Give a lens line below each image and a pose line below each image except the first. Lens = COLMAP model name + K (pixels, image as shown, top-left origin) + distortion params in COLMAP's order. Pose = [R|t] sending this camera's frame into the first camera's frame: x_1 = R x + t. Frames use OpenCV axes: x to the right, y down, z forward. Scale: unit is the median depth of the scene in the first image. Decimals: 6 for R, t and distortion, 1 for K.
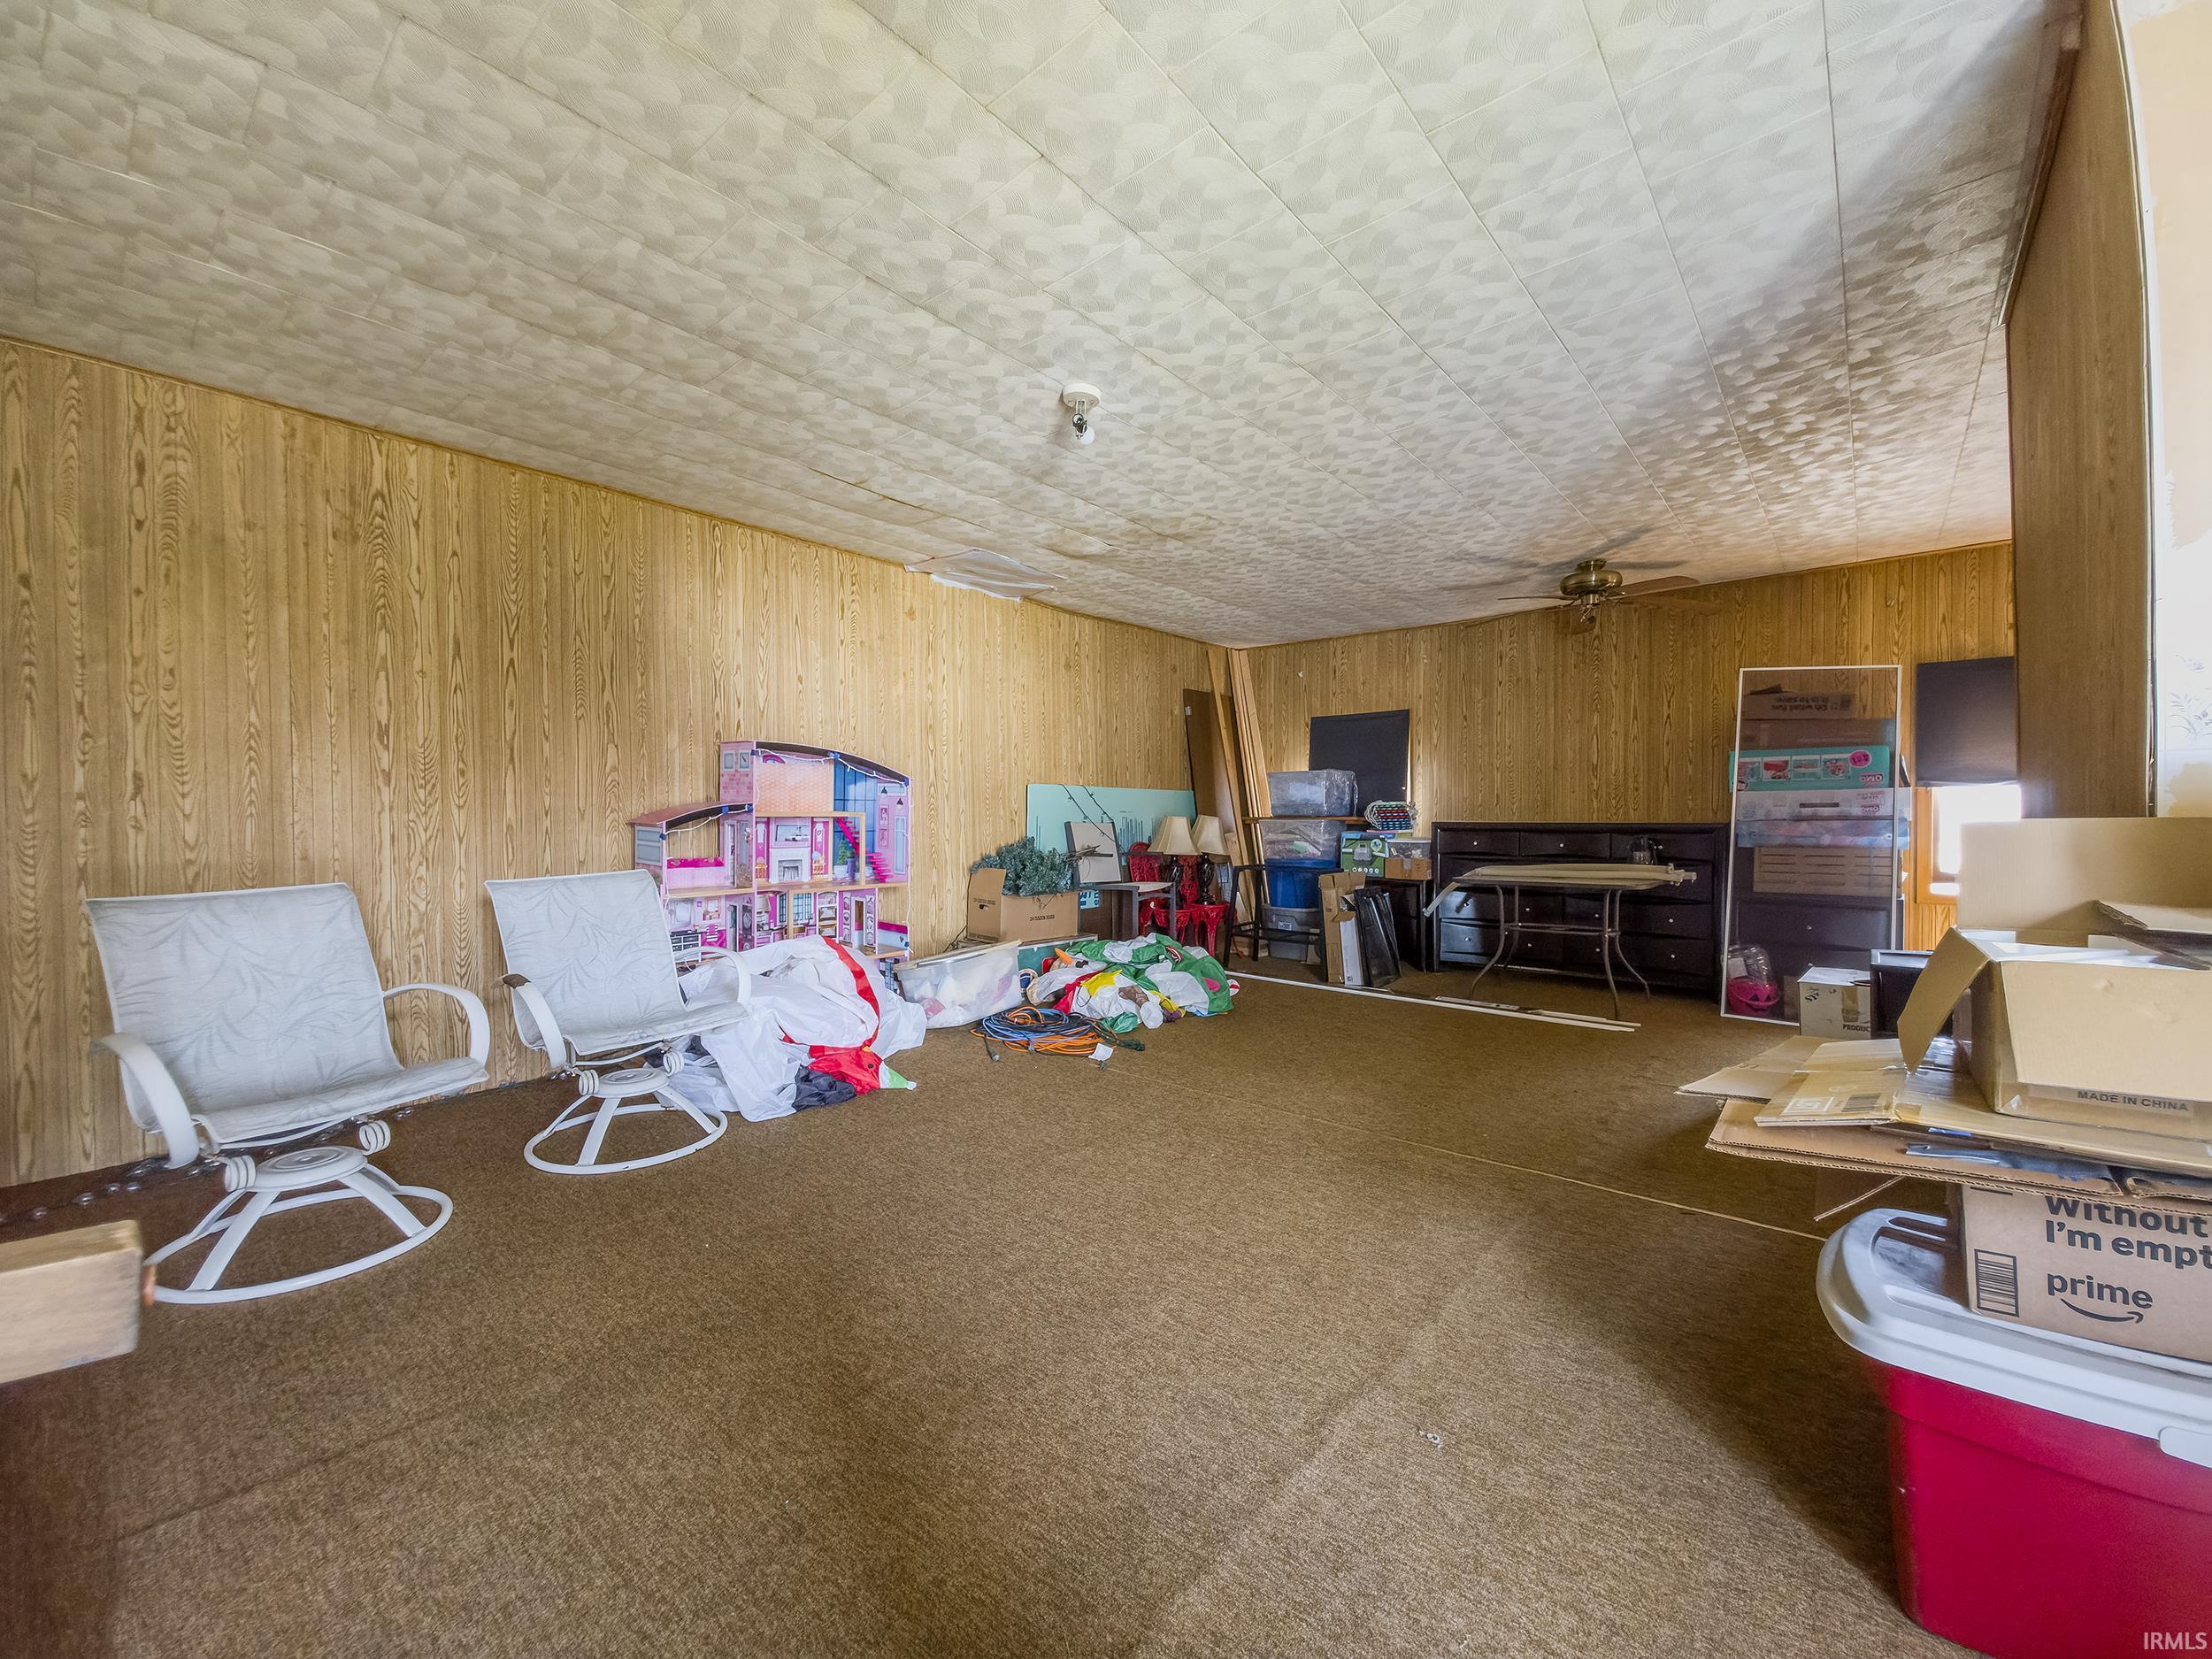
lens RADIAL K [[887.9, 0, 1106.4], [0, 887.9, 826.9], [0, 0, 1]] dist [-0.000629, -0.003155]
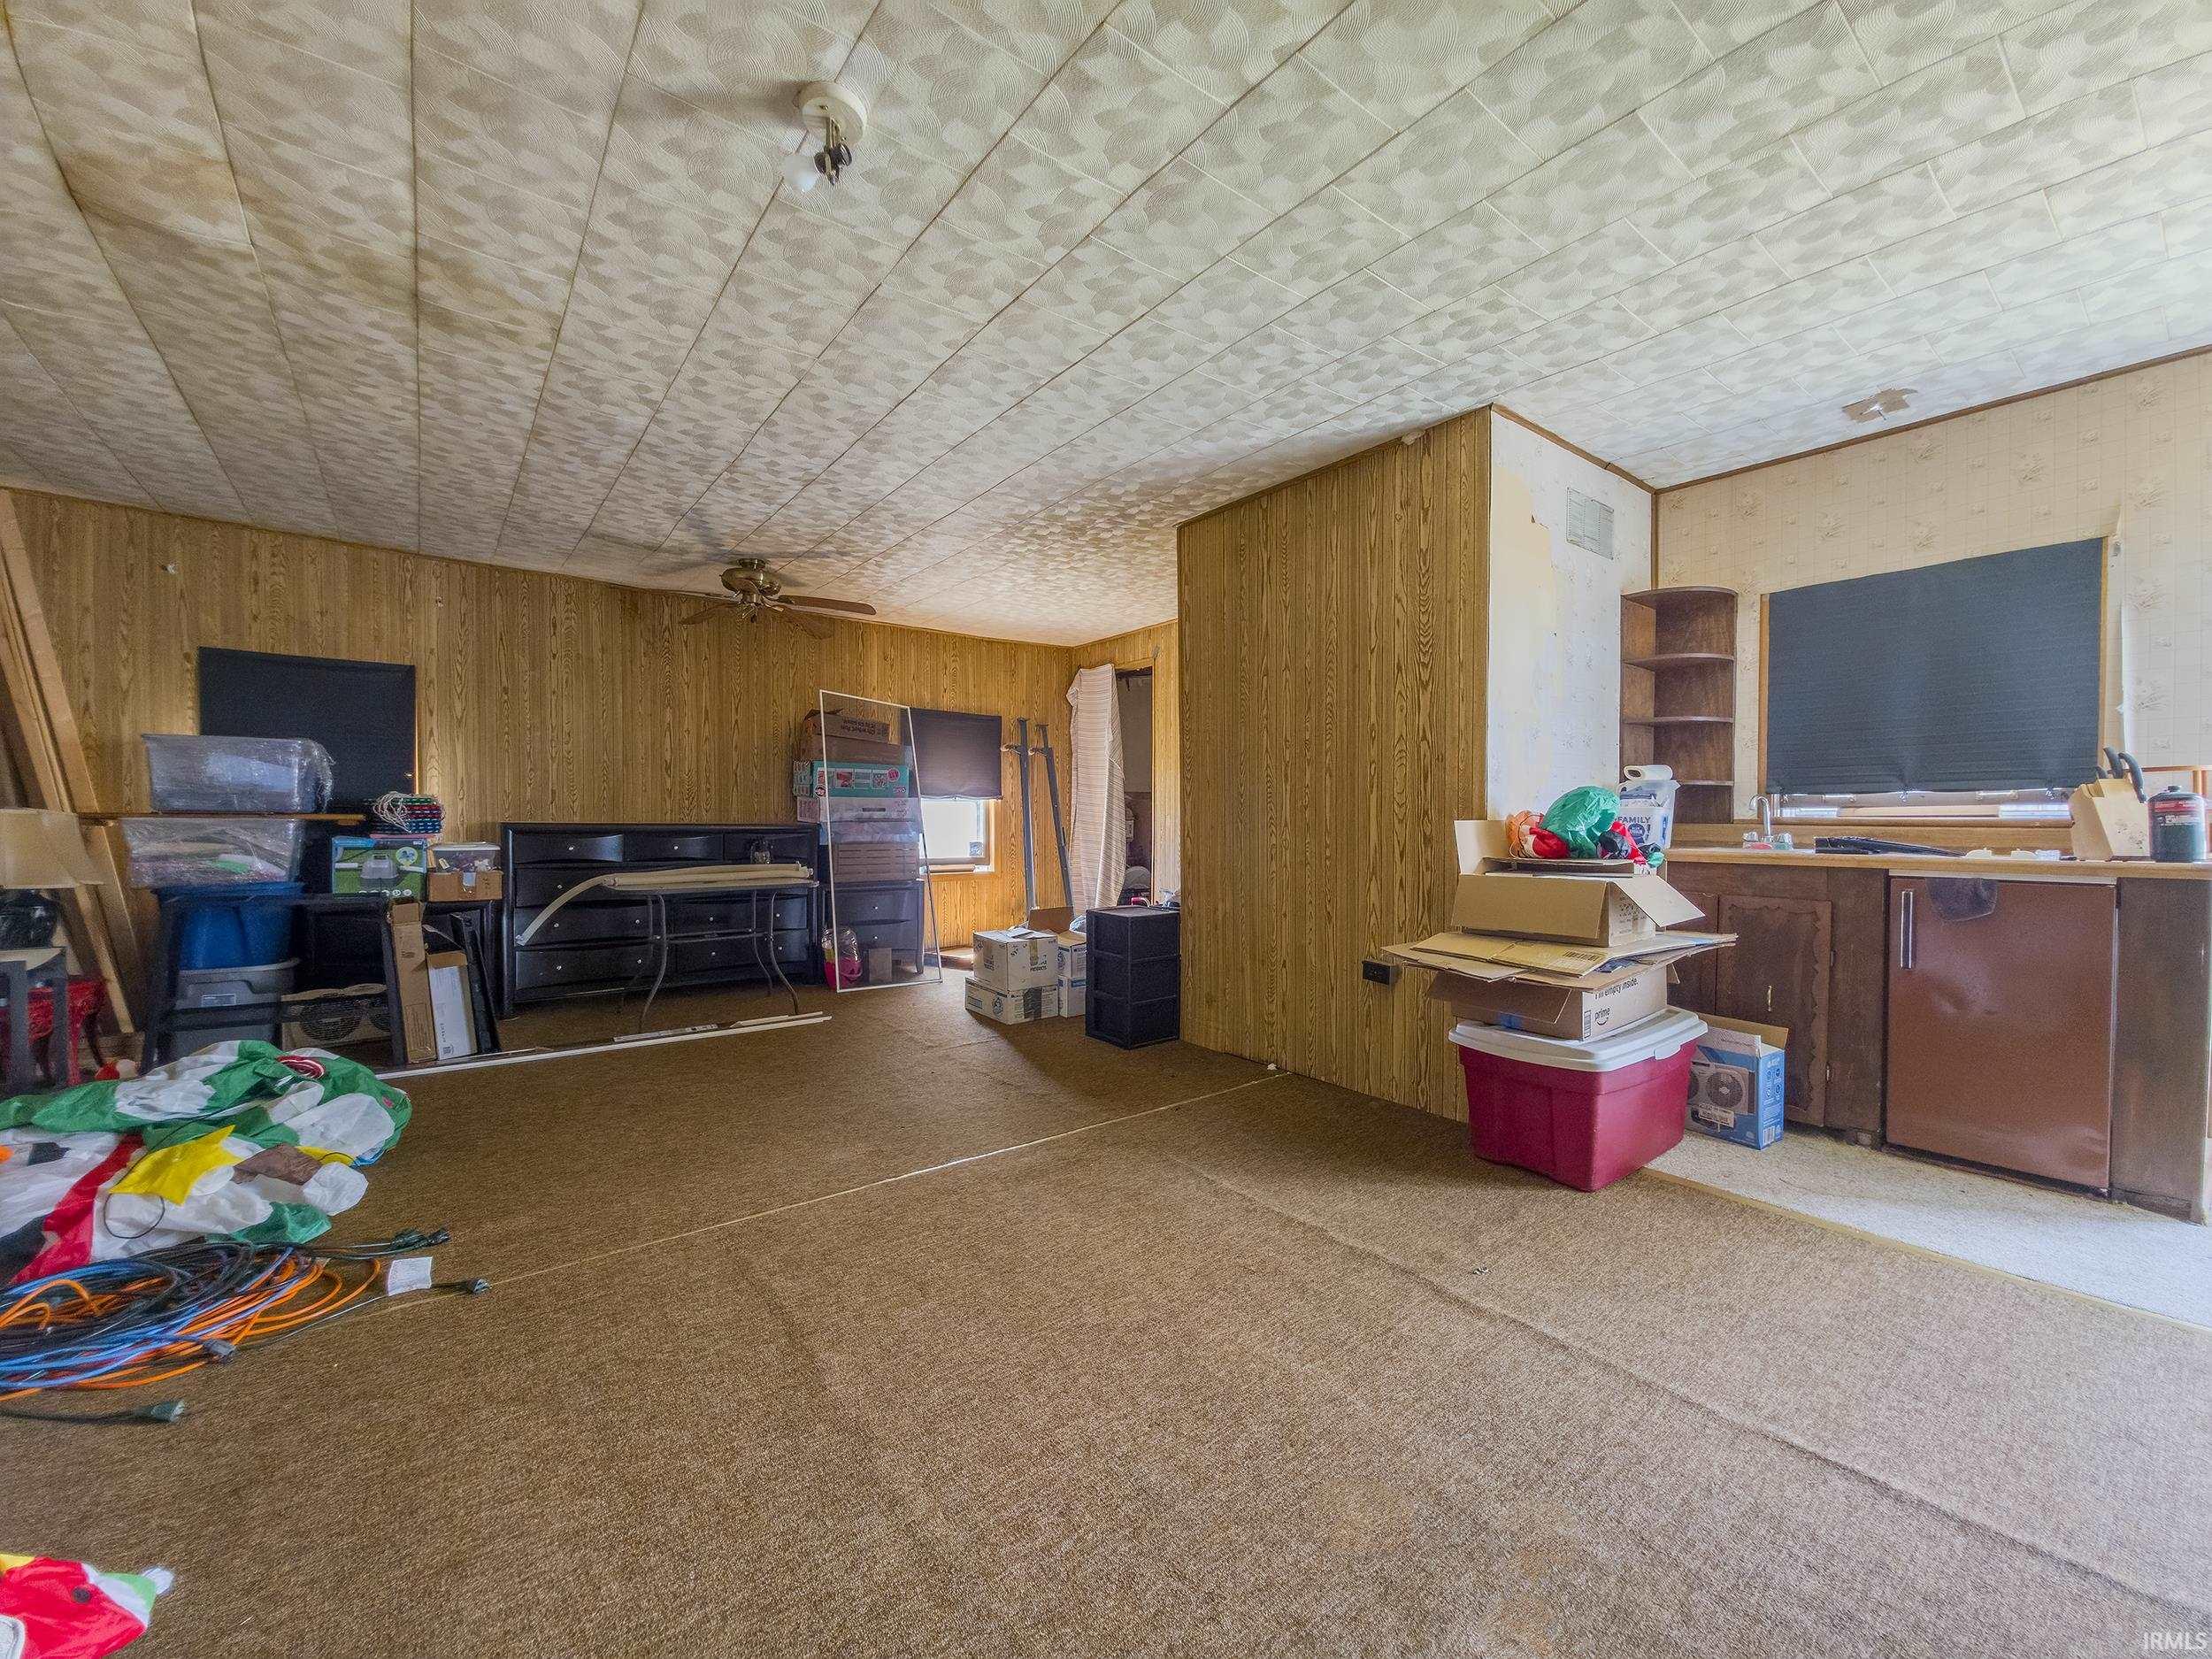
lens RADIAL K [[887.9, 0, 1108.0], [0, 887.9, 837.0], [0, 0, 1]] dist [-0.000629, -0.003155]
pose [[0.186834, -0.014496, 0.982285, -0.358992], [0.003409, 0.999895, 0.014107, -0.002382], [-0.982386, 0.000713, 0.186864, 0.429661]]
